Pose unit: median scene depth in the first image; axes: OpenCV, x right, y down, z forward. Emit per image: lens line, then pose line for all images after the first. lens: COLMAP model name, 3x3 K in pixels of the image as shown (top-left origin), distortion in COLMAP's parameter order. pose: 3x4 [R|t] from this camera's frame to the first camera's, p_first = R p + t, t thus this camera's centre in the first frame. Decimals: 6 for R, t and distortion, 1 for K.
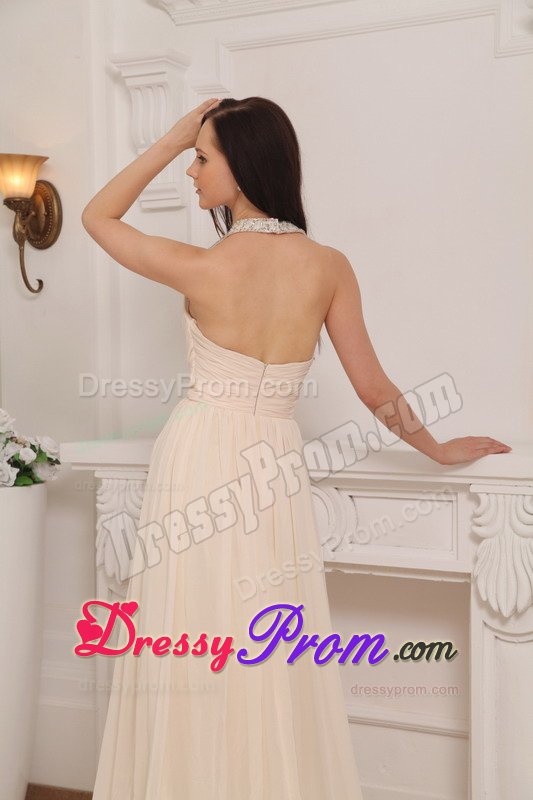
lens RADIAL K [[1535.5, 0, 266.5], [0, 1535.5, 400.0], [0, 0, 1]] dist [0.227290, -0.072441]
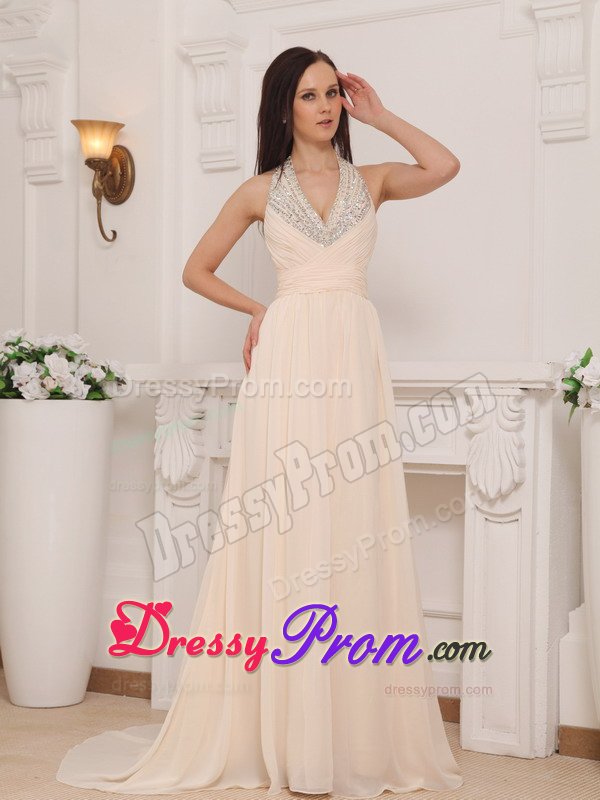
lens RADIAL K [[1776.0, 0, 285.8], [0, 1776.0, 376.6], [0, 0, 1]] dist [0.149112, 0.203747]
pose [[0.998083, 0.019250, -0.058827, 0.064660], [-0.022851, 0.997865, -0.061174, 0.115298], [0.057524, 0.062401, 0.996392, -0.324649]]
